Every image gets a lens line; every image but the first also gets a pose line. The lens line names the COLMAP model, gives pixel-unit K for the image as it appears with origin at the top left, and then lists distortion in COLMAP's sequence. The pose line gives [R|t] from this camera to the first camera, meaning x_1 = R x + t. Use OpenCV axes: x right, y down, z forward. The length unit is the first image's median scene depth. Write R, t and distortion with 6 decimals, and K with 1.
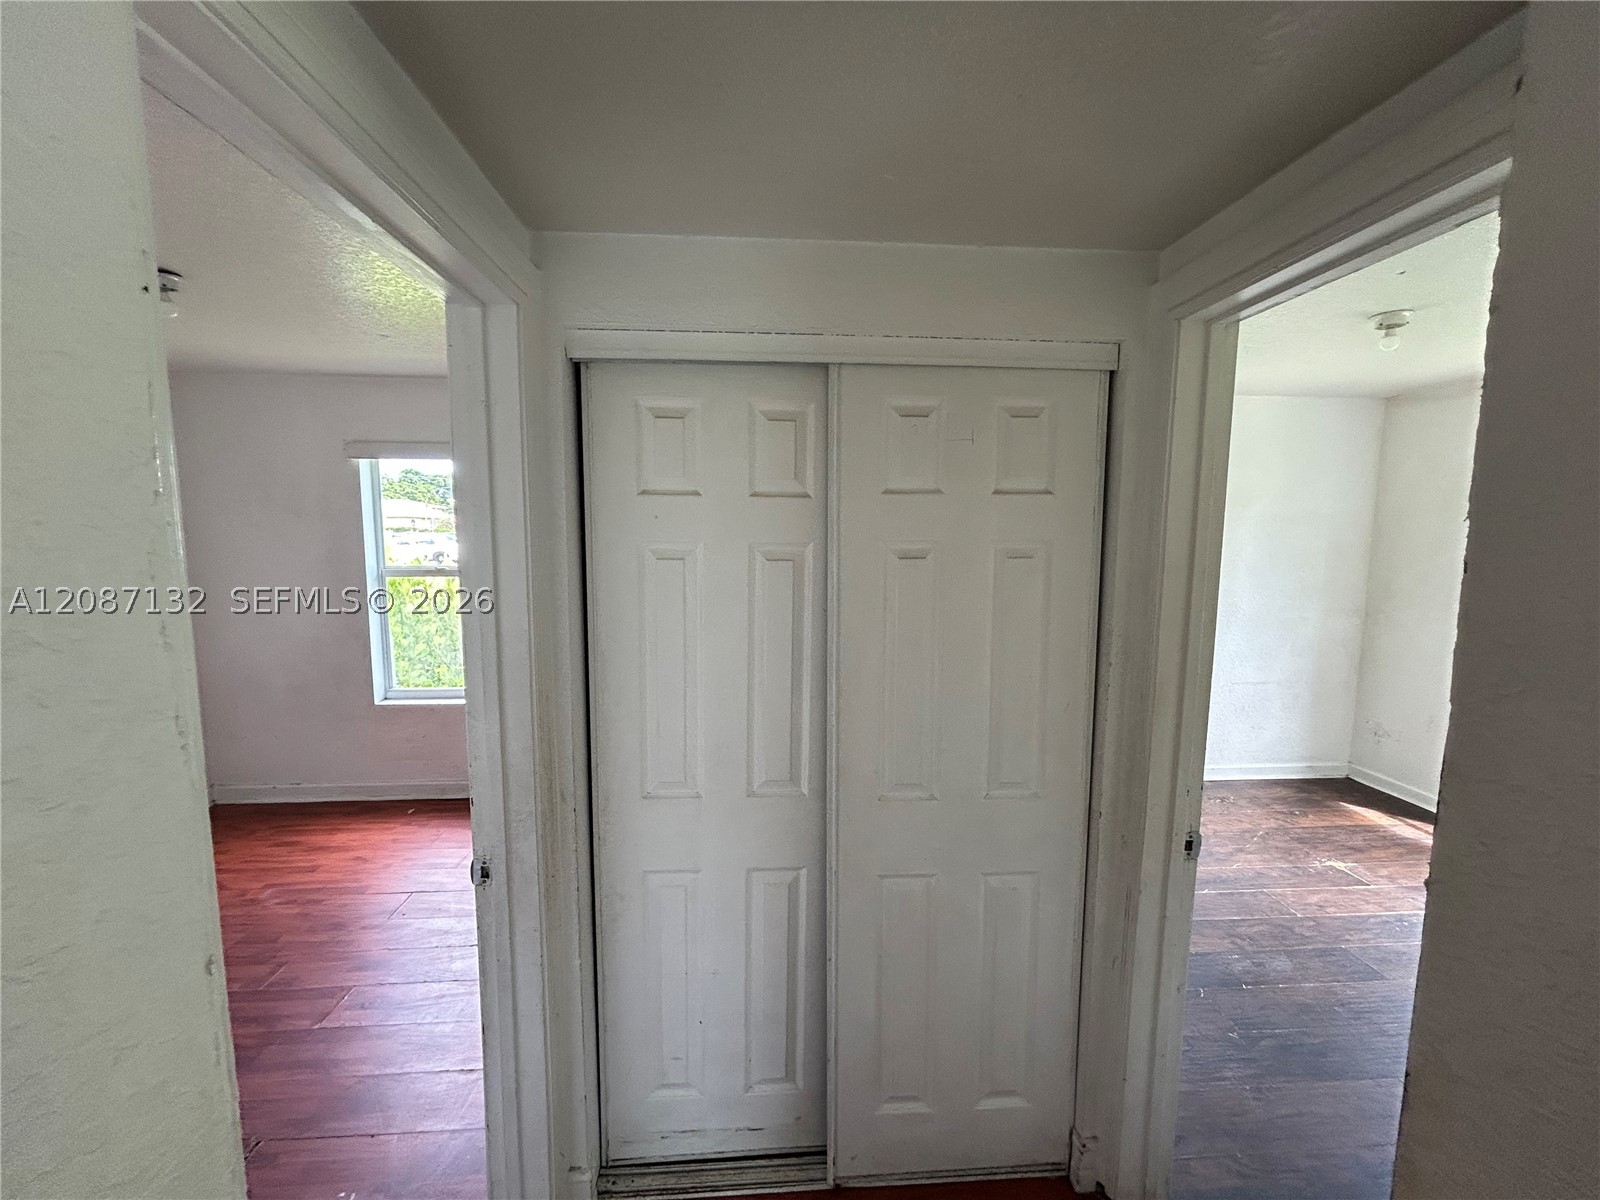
lens RADIAL K [[644.9, 0, 793.6], [0, 644.9, 600.3], [0, 0, 1]] dist [-0.000309, 0.001250]
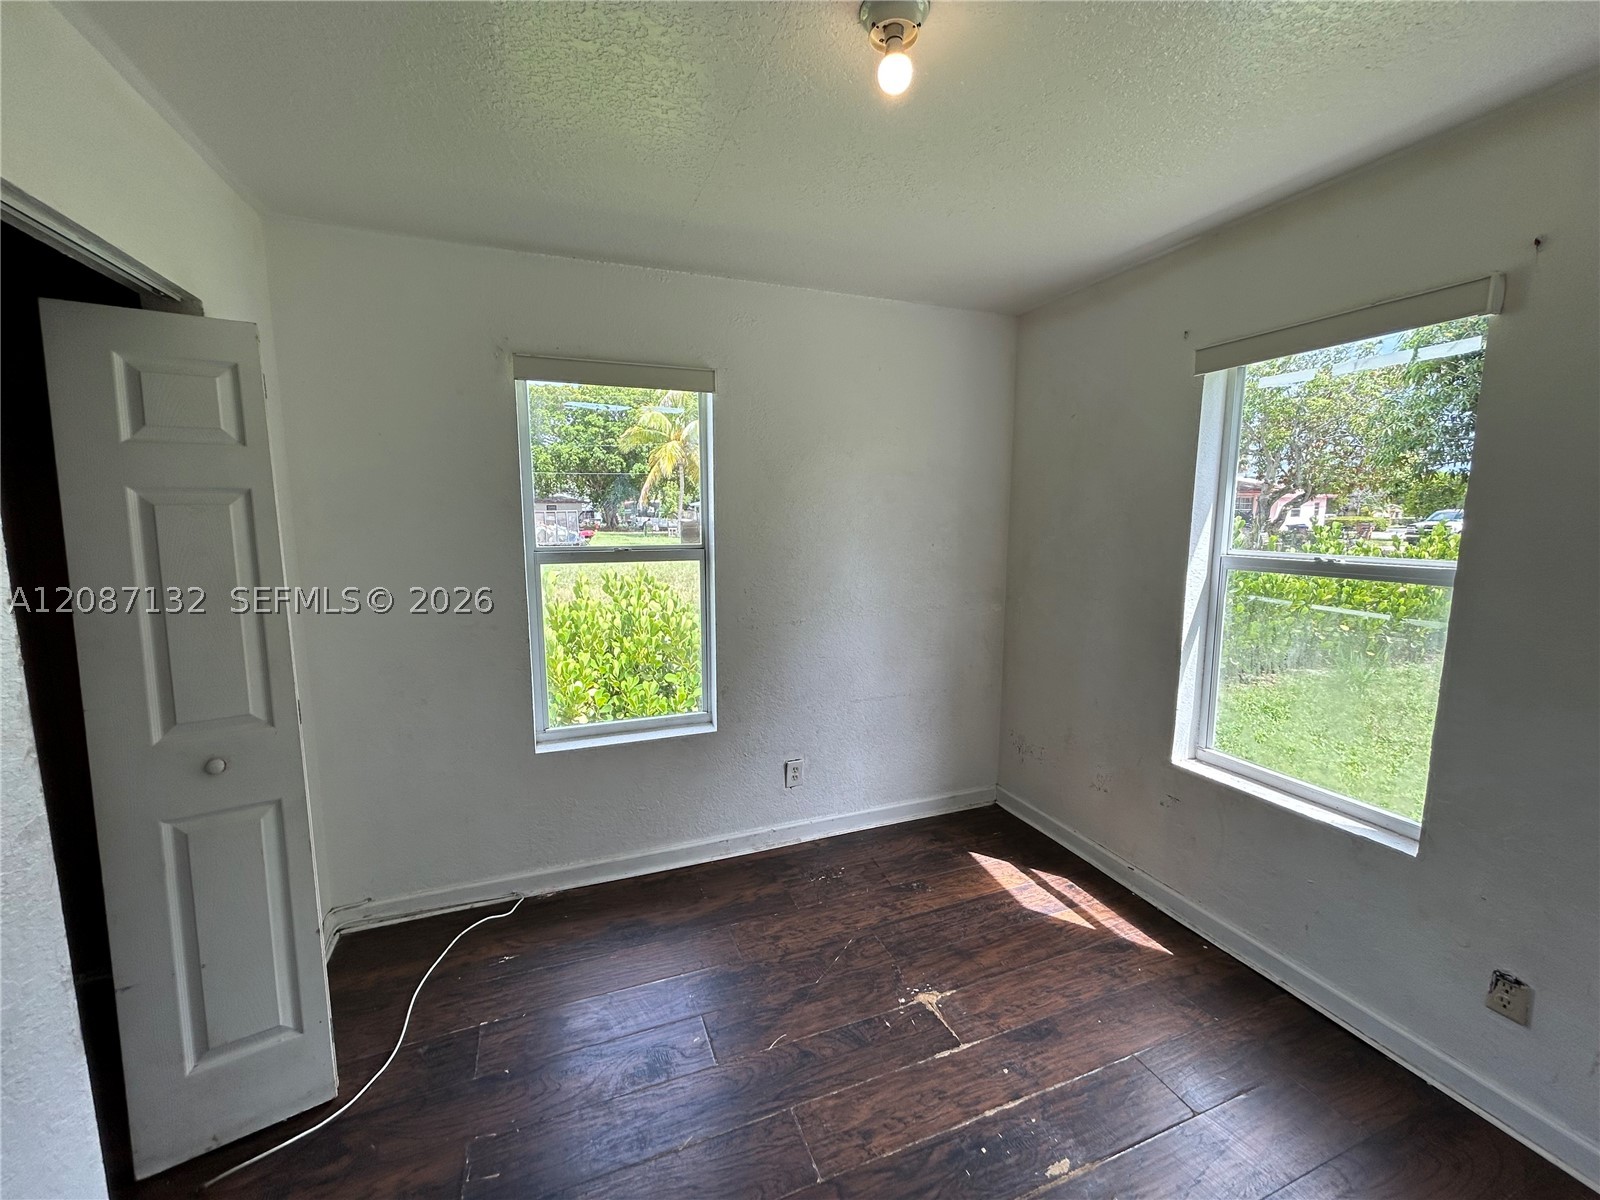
lens RADIAL K [[644.9, 0, 801.5], [0, 644.9, 600.6], [0, 0, 1]] dist [-0.000309, 0.001250]
pose [[0.952717, -0.045304, 0.300462, 0.503935], [0.037079, 0.998767, 0.033025, -0.013466], [-0.301587, -0.020323, 0.953222, 0.398810]]
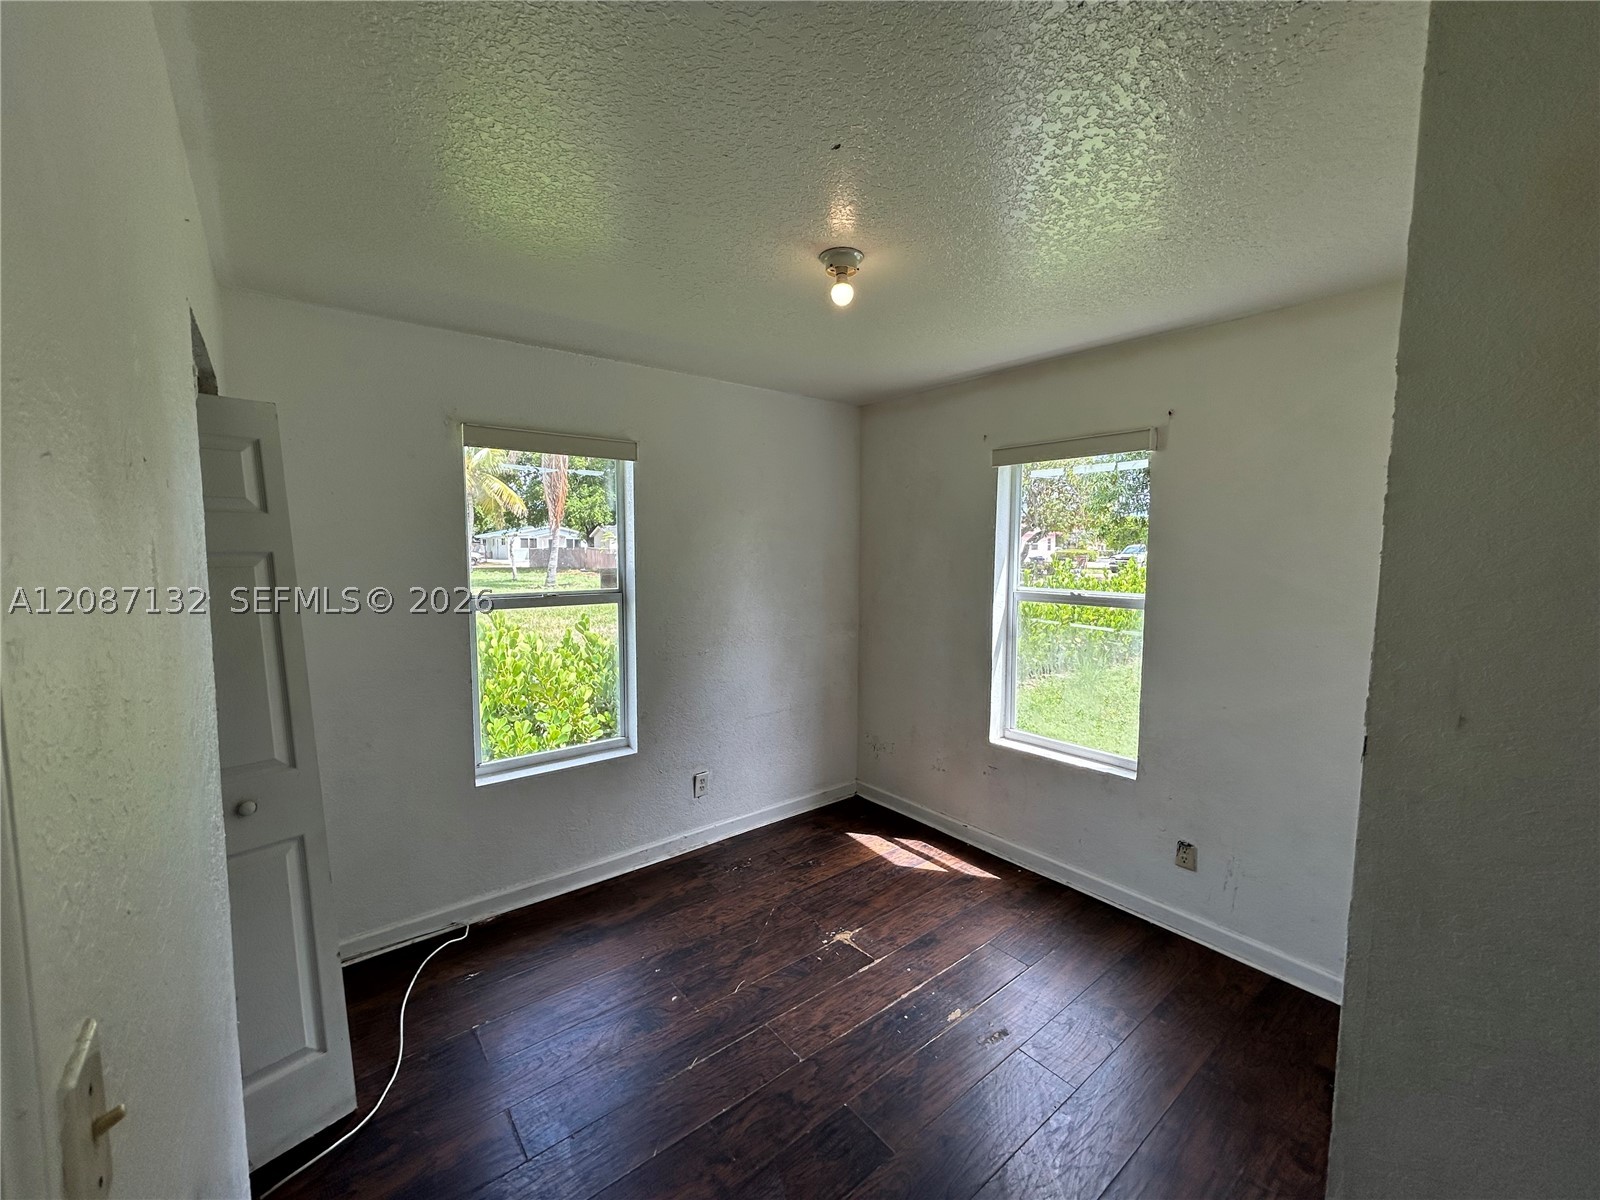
lens RADIAL K [[644.9, 0, 802.4], [0, 644.9, 600.6], [0, 0, 1]] dist [-0.000309, 0.001250]
pose [[0.816278, -0.051995, 0.575315, 0.312355], [0.064080, 0.997945, -0.000727, -0.027736], [-0.574094, 0.037460, 0.817932, 0.303122]]
